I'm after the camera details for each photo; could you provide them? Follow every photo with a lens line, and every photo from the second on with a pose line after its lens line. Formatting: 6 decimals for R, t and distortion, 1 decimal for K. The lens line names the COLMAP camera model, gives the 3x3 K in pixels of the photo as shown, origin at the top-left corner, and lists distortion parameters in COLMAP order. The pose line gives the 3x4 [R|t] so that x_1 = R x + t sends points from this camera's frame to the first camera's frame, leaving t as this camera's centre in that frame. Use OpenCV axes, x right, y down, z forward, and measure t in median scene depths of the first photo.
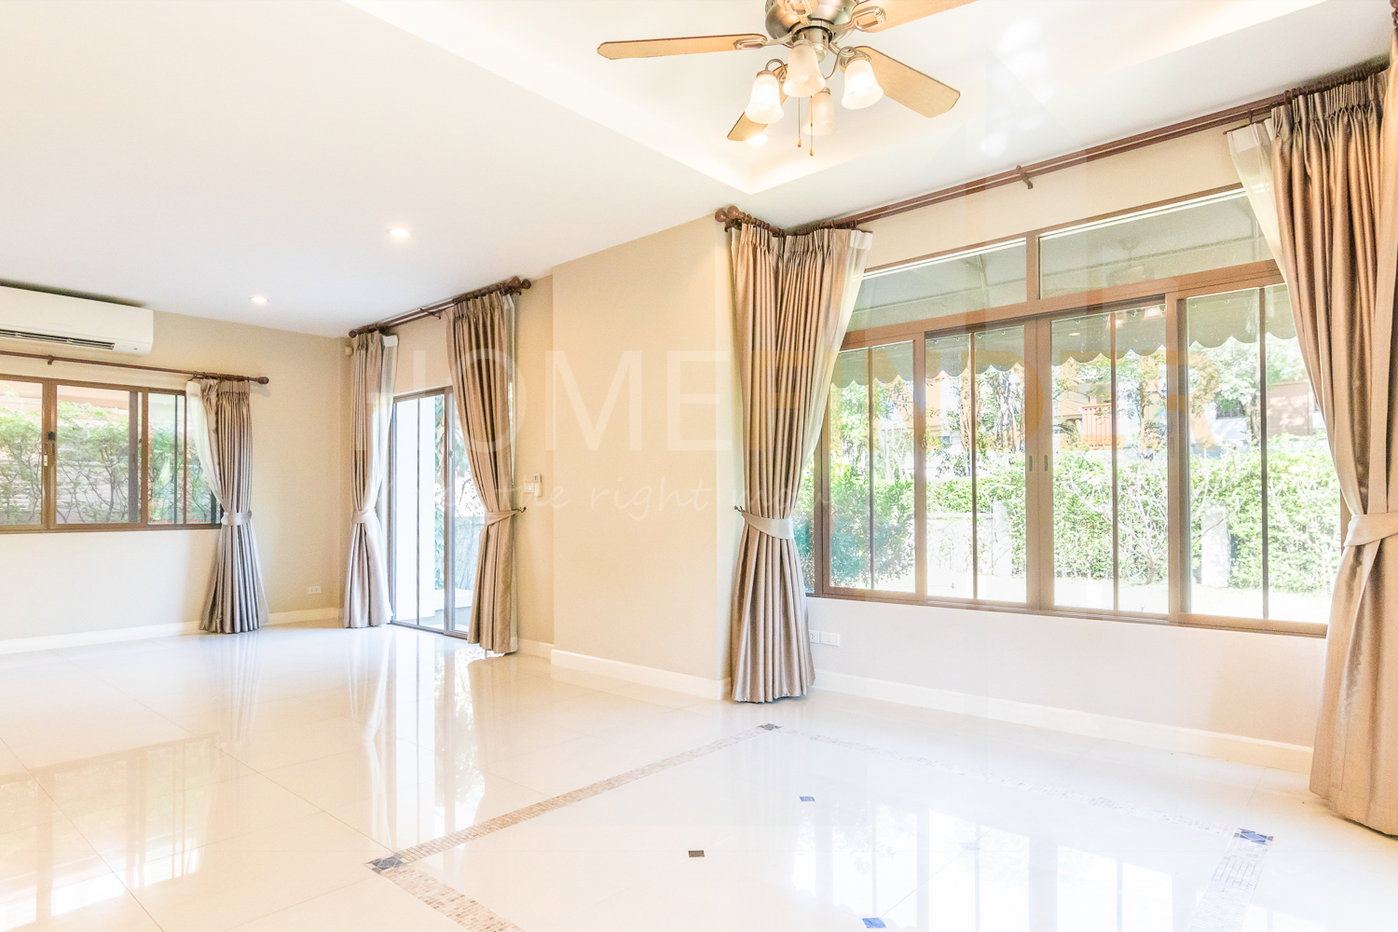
lens RADIAL K [[754.7, 0, 716.3], [0, 754.7, 496.2], [0, 0, 1]] dist [0.022847, 0.001342]
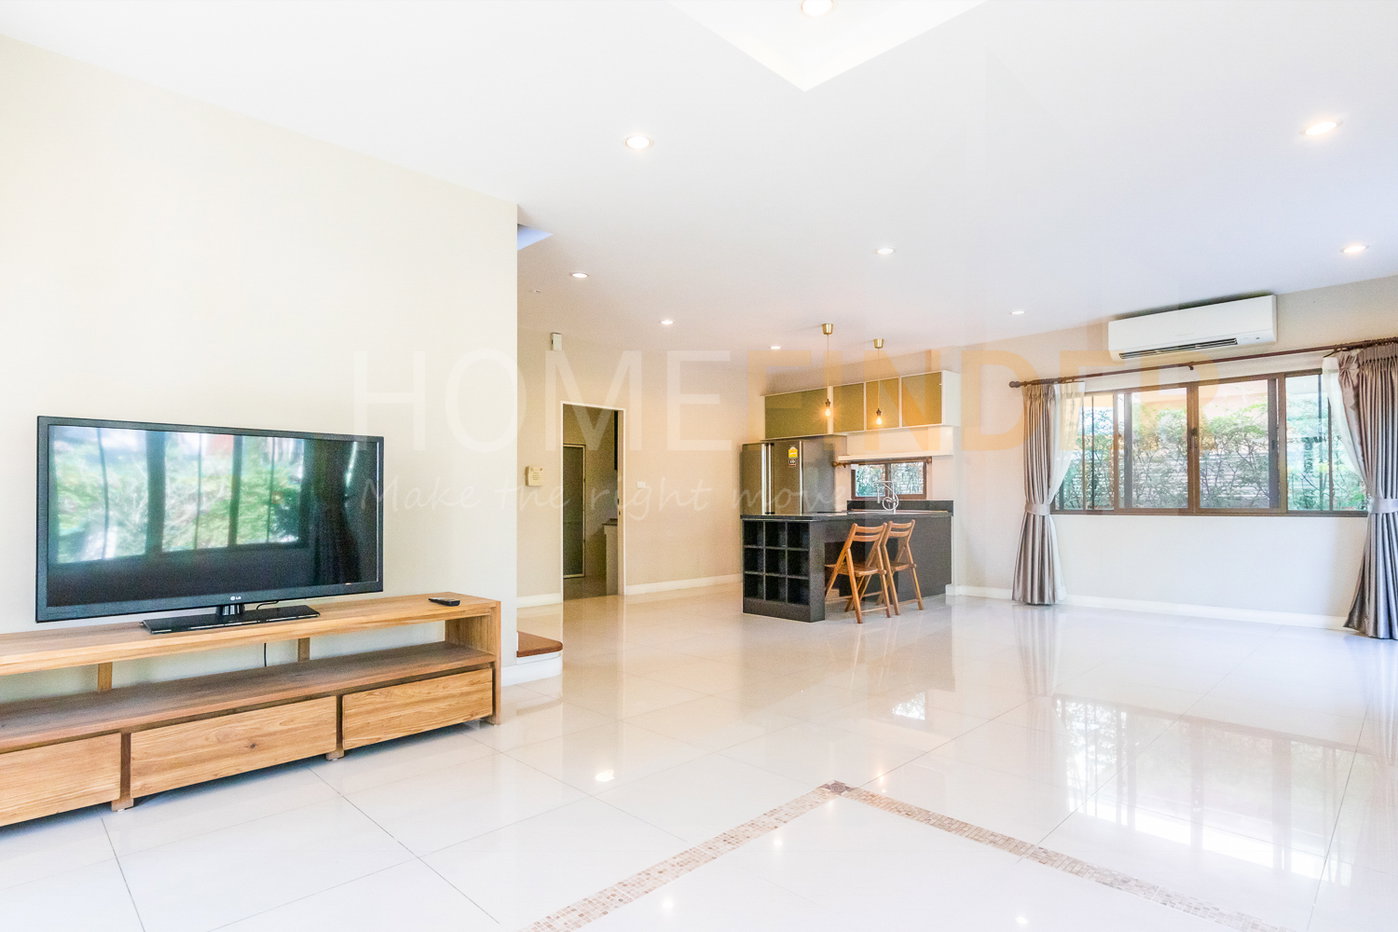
lens RADIAL K [[754.7, 0, 712.7], [0, 754.7, 487.2], [0, 0, 1]] dist [0.022847, 0.001342]
pose [[-0.036990, -0.006801, -0.999292, 0.277069], [0.021163, 0.999747, -0.007587, -0.001134], [0.999092, -0.021429, -0.036837, 0.291356]]
